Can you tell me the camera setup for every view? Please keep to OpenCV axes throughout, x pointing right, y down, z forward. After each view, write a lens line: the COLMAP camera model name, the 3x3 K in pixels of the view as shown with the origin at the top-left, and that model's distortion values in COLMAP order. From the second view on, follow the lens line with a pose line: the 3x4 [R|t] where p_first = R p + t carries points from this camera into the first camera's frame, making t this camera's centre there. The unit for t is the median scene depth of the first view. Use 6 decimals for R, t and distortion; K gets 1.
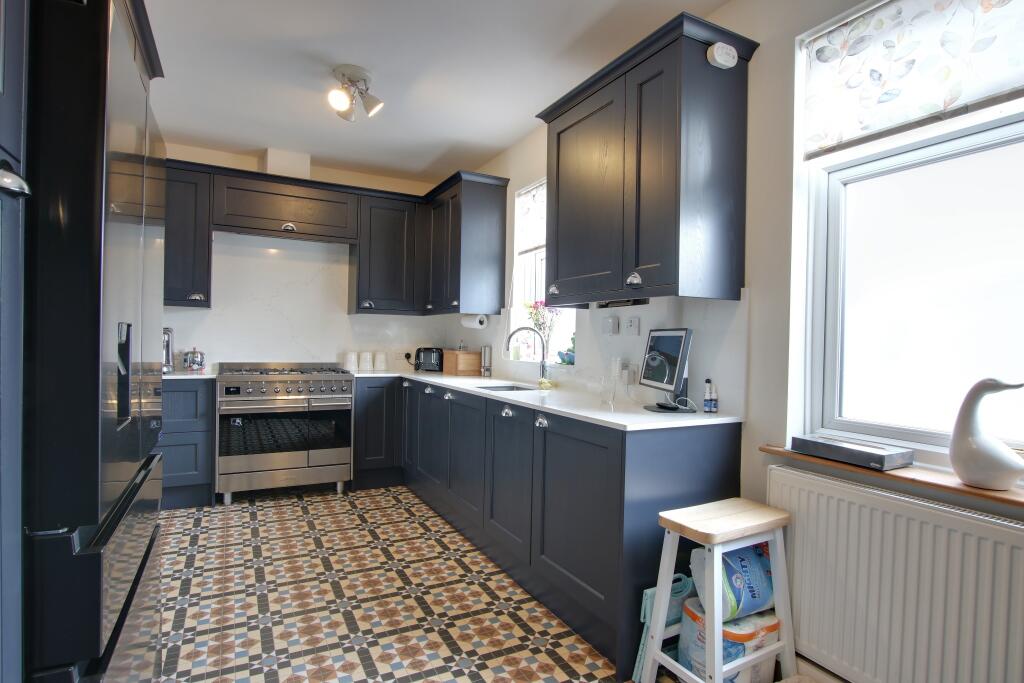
lens RADIAL K [[526.1, 0, 512.0], [0, 526.1, 341.5], [0, 0, 1]] dist [-0.025876, -0.000364]
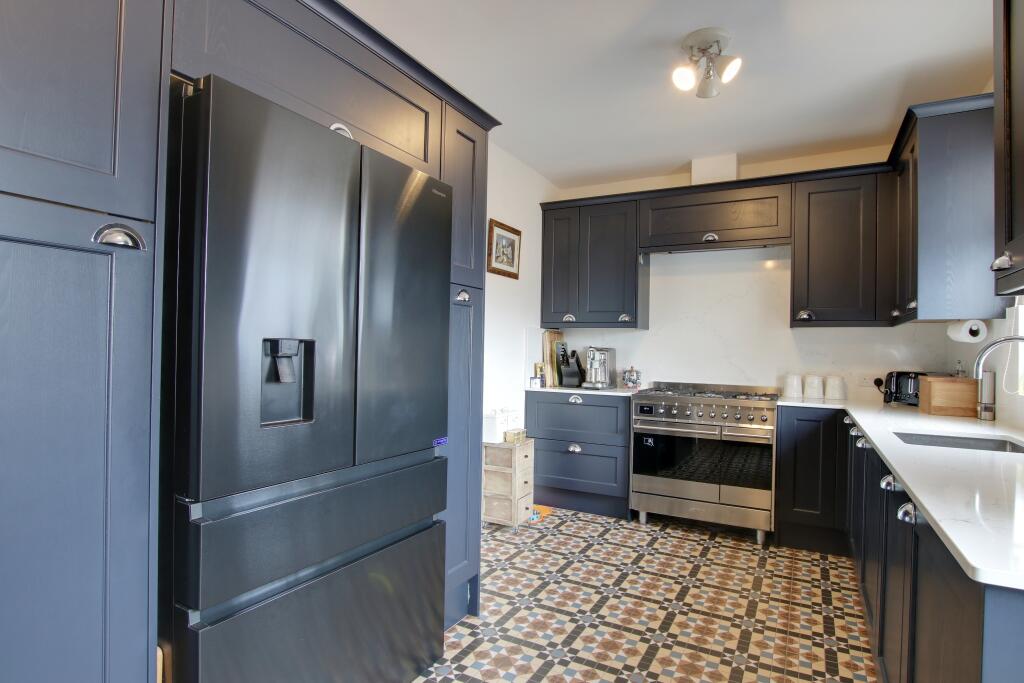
lens RADIAL K [[526.1, 0, 512.0], [0, 526.1, 341.5], [0, 0, 1]] dist [-0.025876, -0.000364]
pose [[0.556725, -0.024882, -0.830324, 0.144902], [-0.010353, 0.999266, -0.036886, 0.003004], [0.830632, 0.029131, 0.556059, 0.201149]]
